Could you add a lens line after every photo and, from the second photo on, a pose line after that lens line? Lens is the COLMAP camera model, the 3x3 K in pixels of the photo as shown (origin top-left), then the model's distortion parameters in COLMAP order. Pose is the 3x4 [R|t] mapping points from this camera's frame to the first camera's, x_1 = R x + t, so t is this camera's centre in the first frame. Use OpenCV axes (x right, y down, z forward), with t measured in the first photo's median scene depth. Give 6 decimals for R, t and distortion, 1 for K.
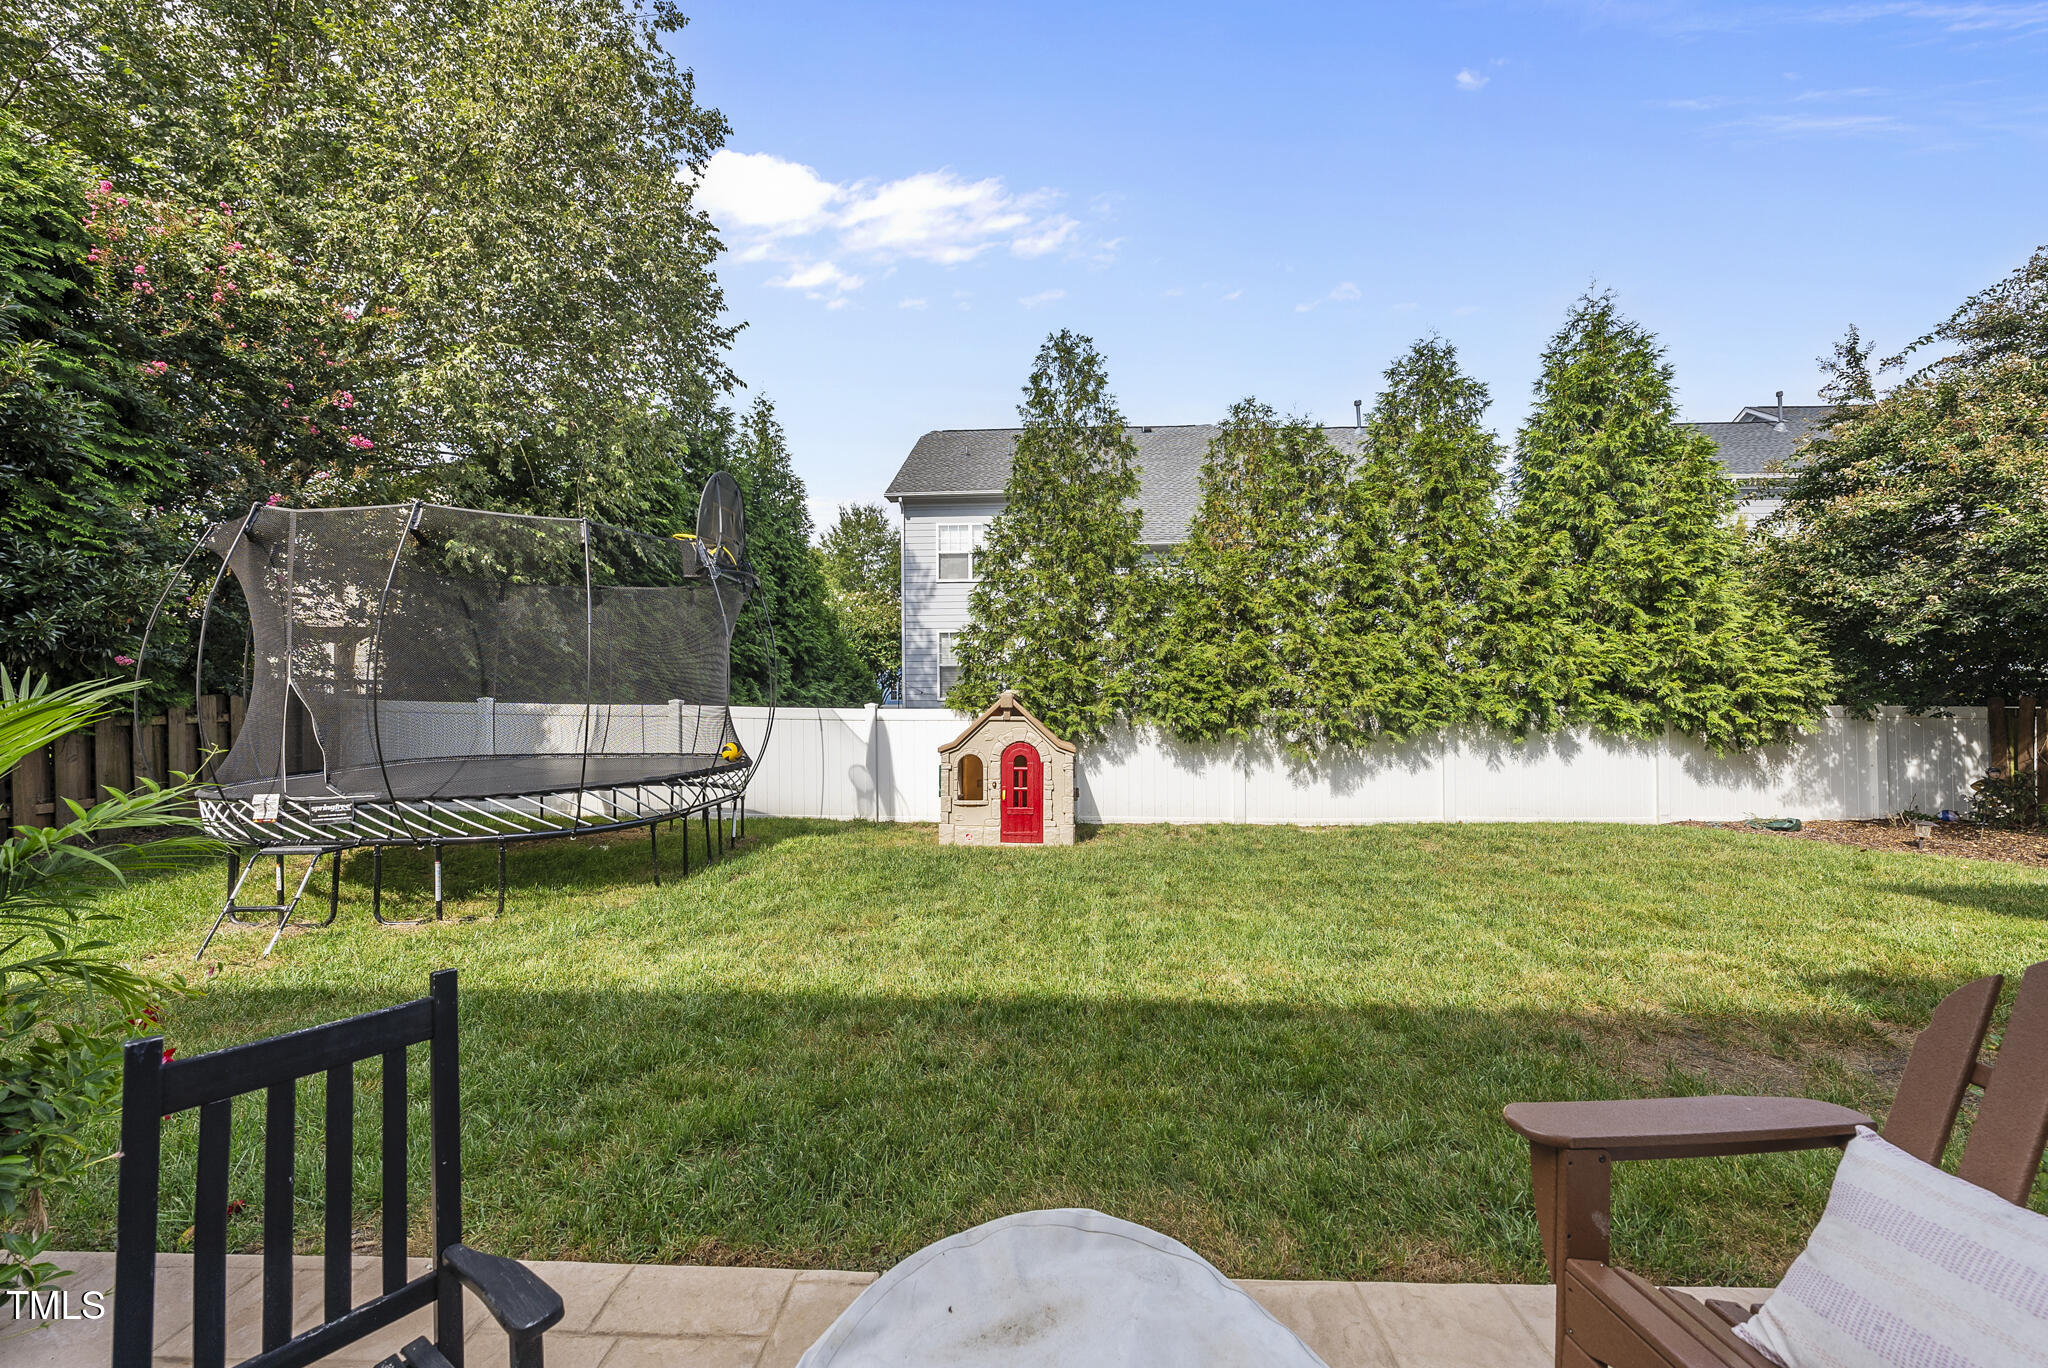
lens RADIAL K [[705.4, 0, 1023.2], [0, 705.4, 696.4], [0, 0, 1]] dist [-0.001264, 0.000119]
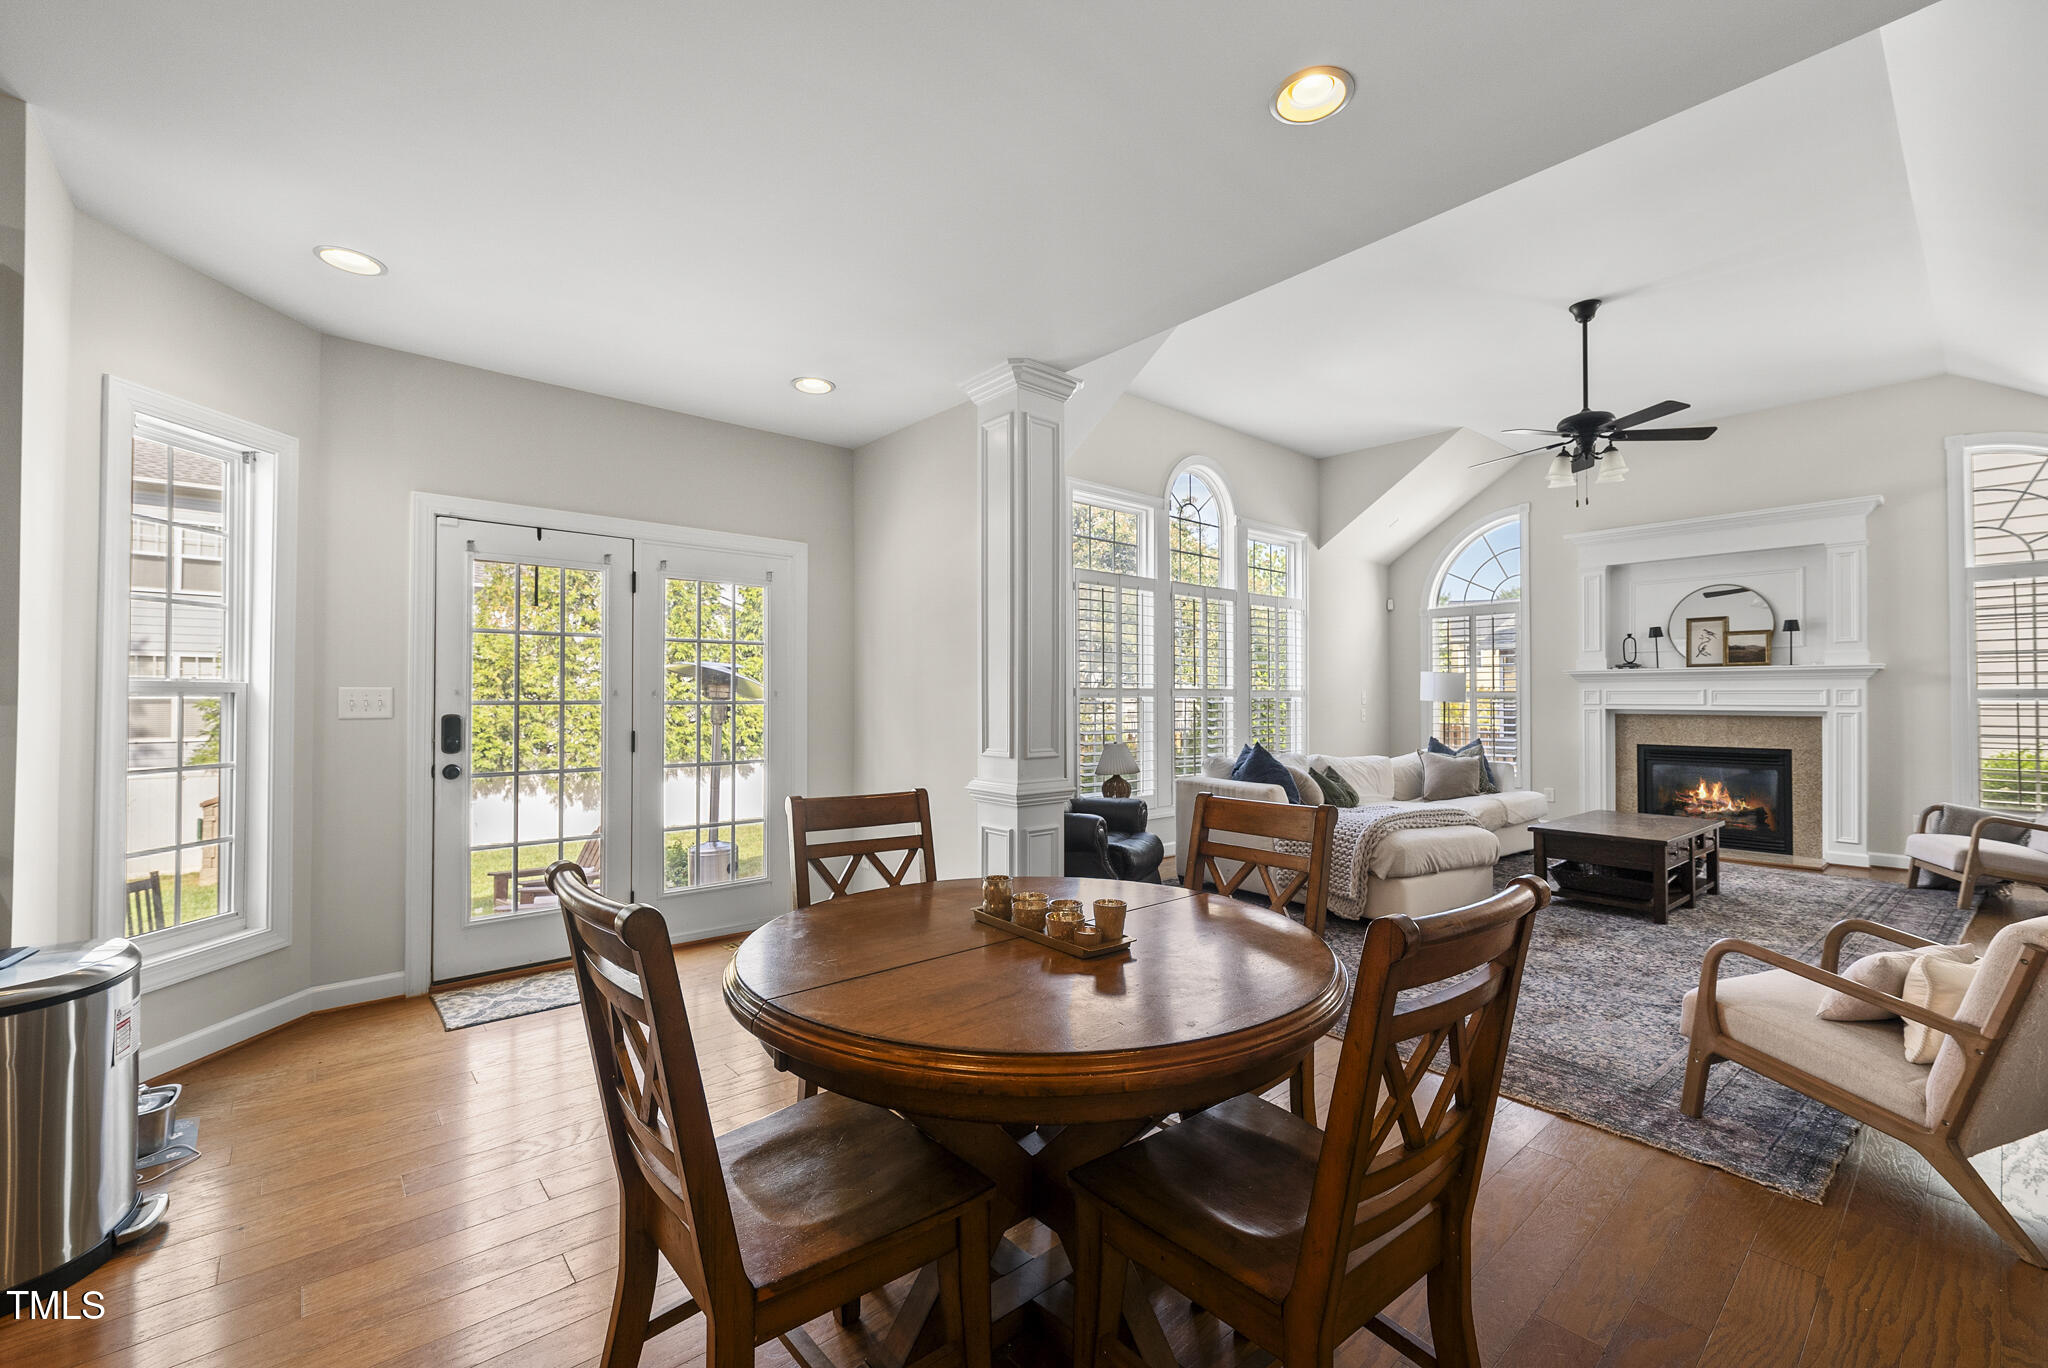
lens RADIAL K [[842.3, 0, 1024.0], [0, 842.3, 684.0], [0, 0, 1]] dist [-0.000773, 0.000017]
pose [[0.729091, 0.010367, 0.684338, -0.081254], [0.007477, 0.999705, -0.023110, -0.073359], [-0.684376, 0.021966, 0.728799, -0.858182]]
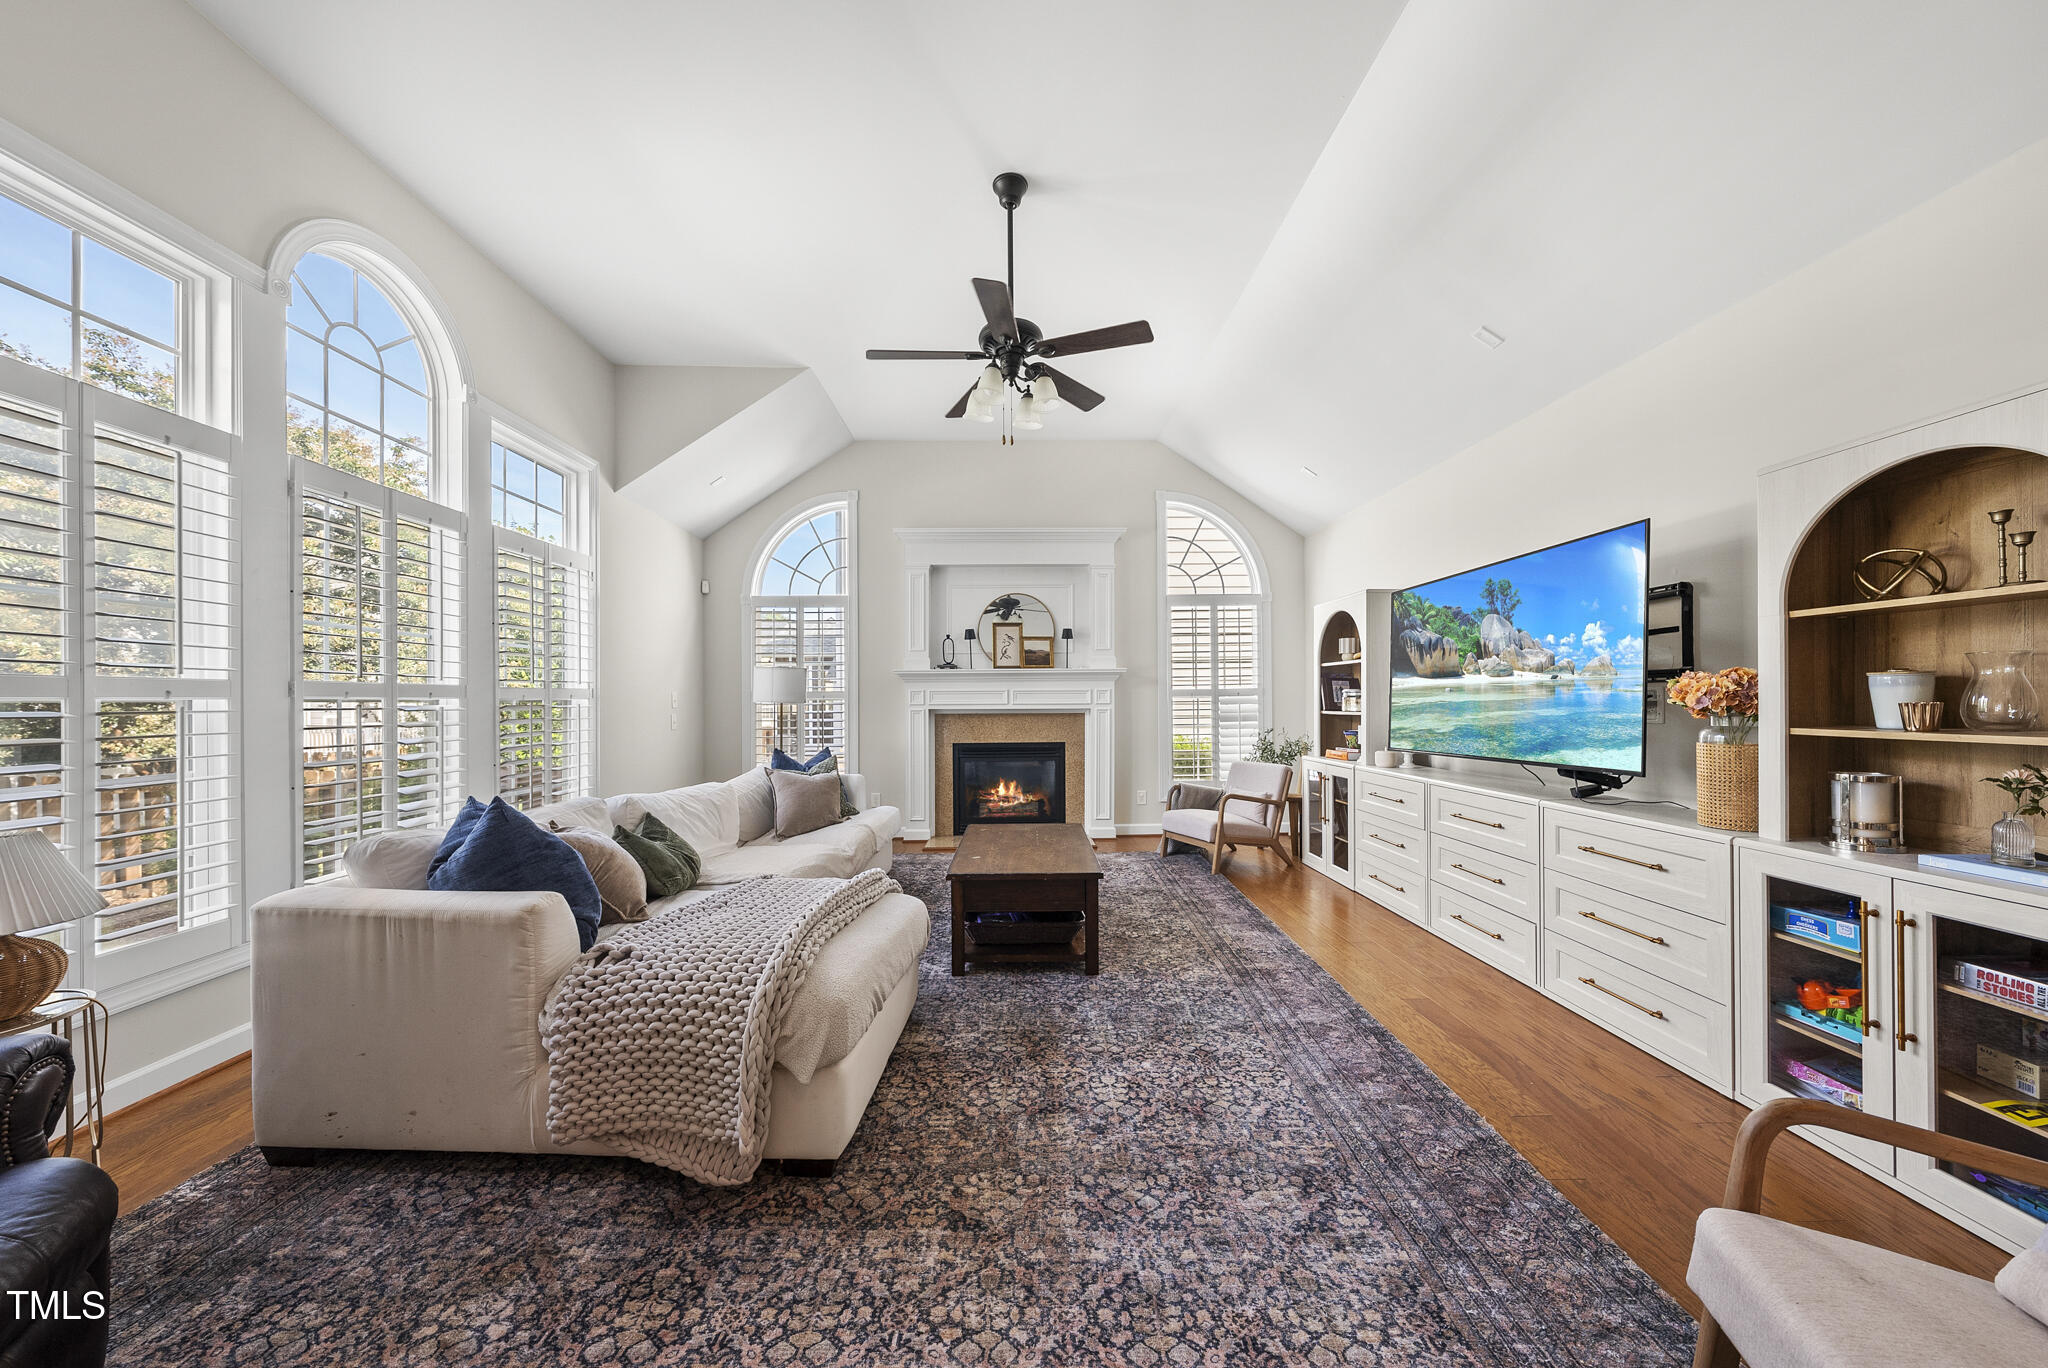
lens RADIAL K [[705.4, 0, 1023.2], [0, 705.4, 696.4], [0, 0, 1]] dist [-0.001264, 0.000119]
pose [[-0.069187, 0.002000, 0.997602, 0.270589], [0.016664, 0.999861, -0.000848, -0.074178], [-0.997464, 0.016565, -0.069211, -0.654071]]
